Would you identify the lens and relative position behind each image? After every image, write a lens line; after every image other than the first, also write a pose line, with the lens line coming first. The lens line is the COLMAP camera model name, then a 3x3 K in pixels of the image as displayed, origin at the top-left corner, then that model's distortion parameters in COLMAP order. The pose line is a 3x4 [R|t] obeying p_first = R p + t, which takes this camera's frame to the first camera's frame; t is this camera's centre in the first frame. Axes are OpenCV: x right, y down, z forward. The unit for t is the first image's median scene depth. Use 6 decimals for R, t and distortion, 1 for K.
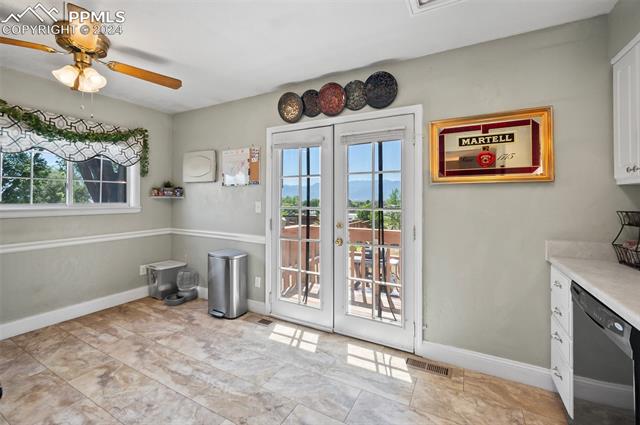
lens RADIAL K [[272.4, 0, 317.9], [0, 272.4, 195.5], [0, 0, 1]] dist [0.000055, -0.000014]
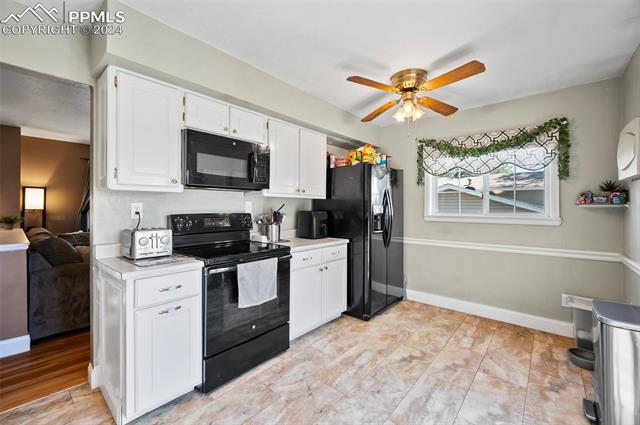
lens RADIAL K [[272.4, 0, 322.9], [0, 272.4, 207.0], [0, 0, 1]] dist [0.000055, -0.000014]
pose [[-0.201815, -0.006327, -0.979403, 0.359182], [0.006304, 0.999950, -0.007758, 0.015143], [0.979403, -0.007740, -0.201765, 0.689136]]
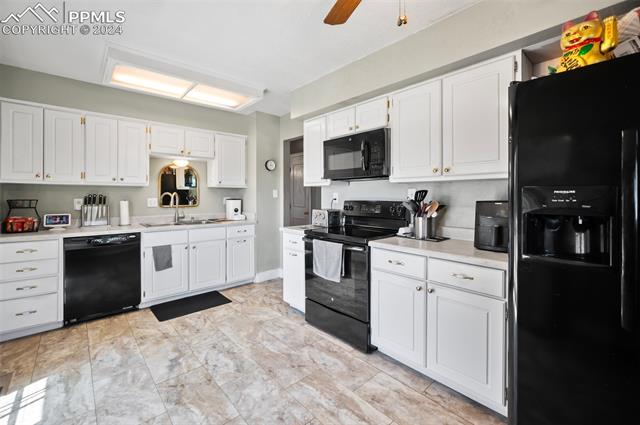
lens RADIAL K [[272.4, 0, 310.6], [0, 272.4, 198.8], [0, 0, 1]] dist [0.000055, -0.000014]
pose [[-0.935269, -0.008806, 0.353827, -0.700251], [-0.010306, 0.999944, -0.002354, 0.025621], [-0.353786, -0.005848, -0.935308, 1.243333]]
